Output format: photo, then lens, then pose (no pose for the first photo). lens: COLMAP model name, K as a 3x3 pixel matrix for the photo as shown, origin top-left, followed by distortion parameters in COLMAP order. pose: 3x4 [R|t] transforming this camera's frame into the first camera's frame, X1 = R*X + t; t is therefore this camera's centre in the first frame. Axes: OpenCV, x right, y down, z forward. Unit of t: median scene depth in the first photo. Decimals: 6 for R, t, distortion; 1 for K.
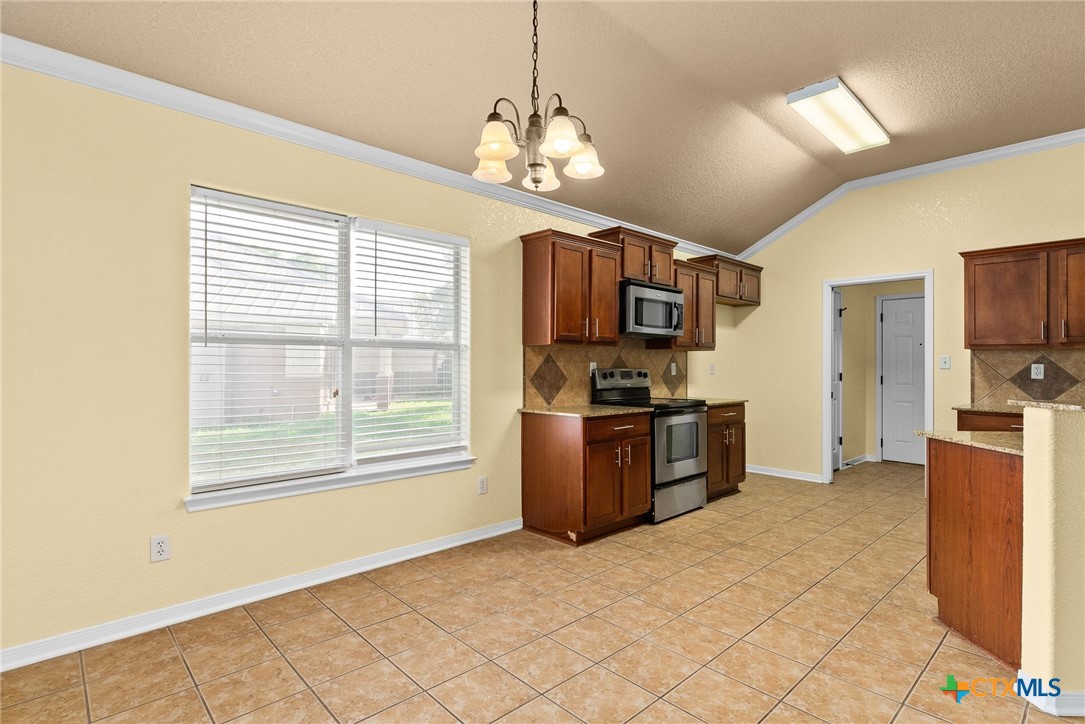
lens RADIAL K [[532.4, 0, 539.0], [0, 532.4, 360.9], [0, 0, 1]] dist [0.001066, 0.000480]
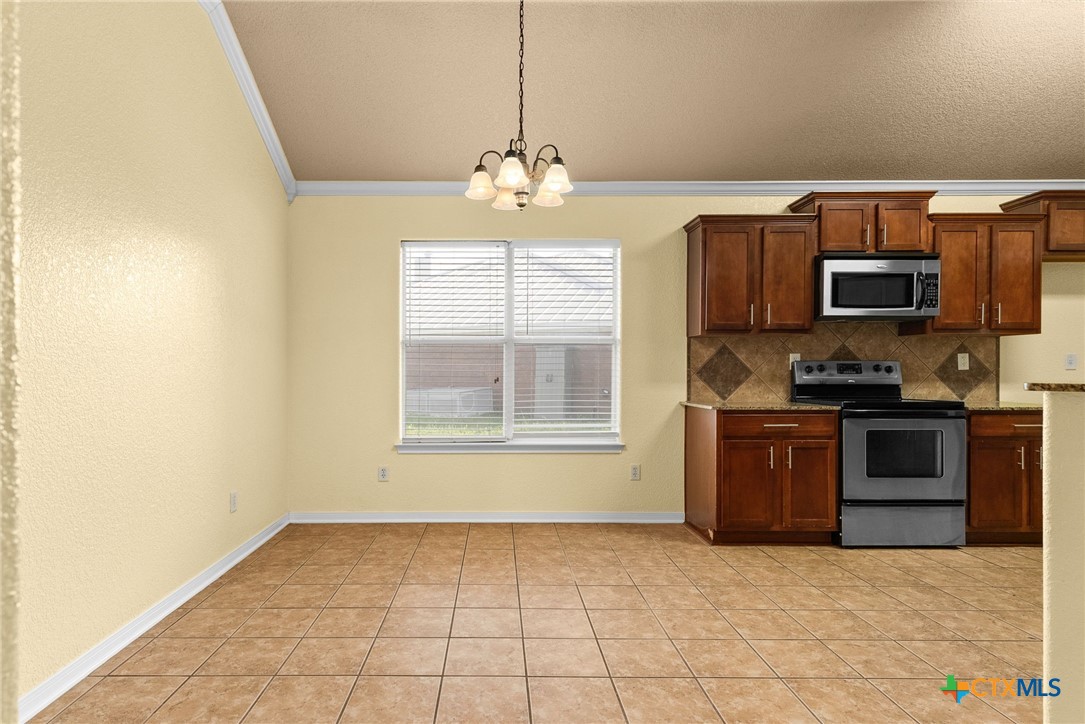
lens RADIAL K [[656.2, 0, 551.4], [0, 656.2, 369.9], [0, 0, 1]] dist [0.006046, 0.001026]
pose [[0.723964, -0.009868, -0.689767, 0.602829], [0.009093, 0.999947, -0.004763, 0.033605], [0.689778, -0.002824, 0.724016, -0.043947]]
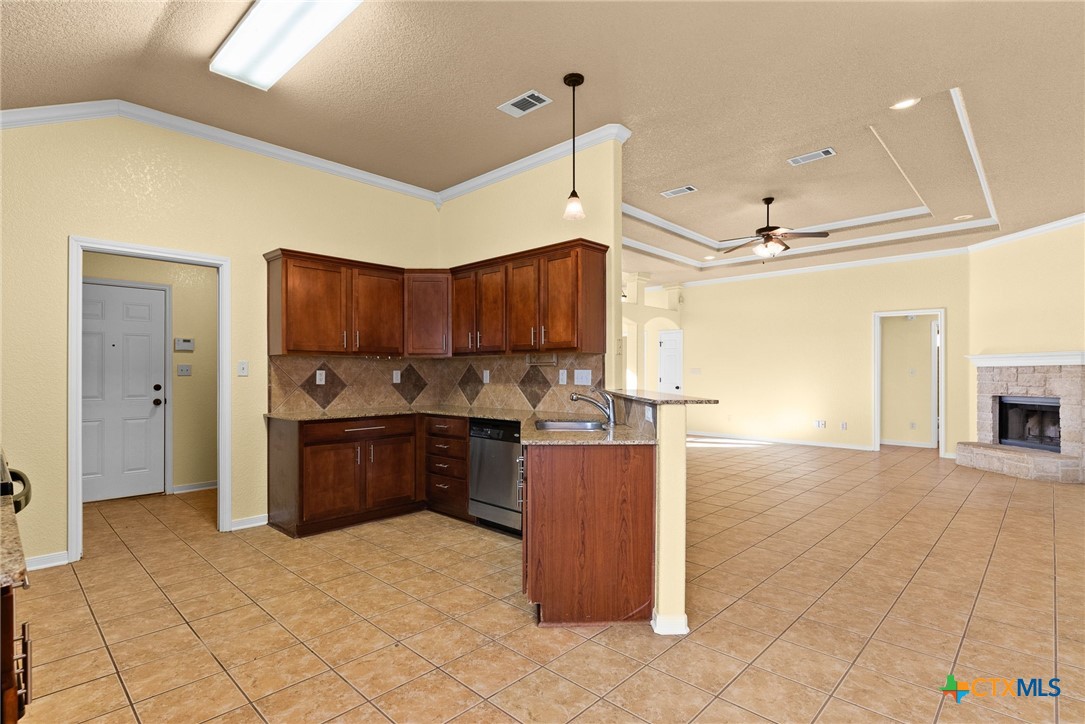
lens RADIAL K [[532.4, 0, 540.3], [0, 532.4, 371.1], [0, 0, 1]] dist [0.001066, 0.000480]
pose [[-0.057200, -0.002287, 0.998360, -0.177020], [-0.004970, 0.999986, 0.002006, 0.003570], [-0.998350, -0.004847, -0.057211, 0.739316]]
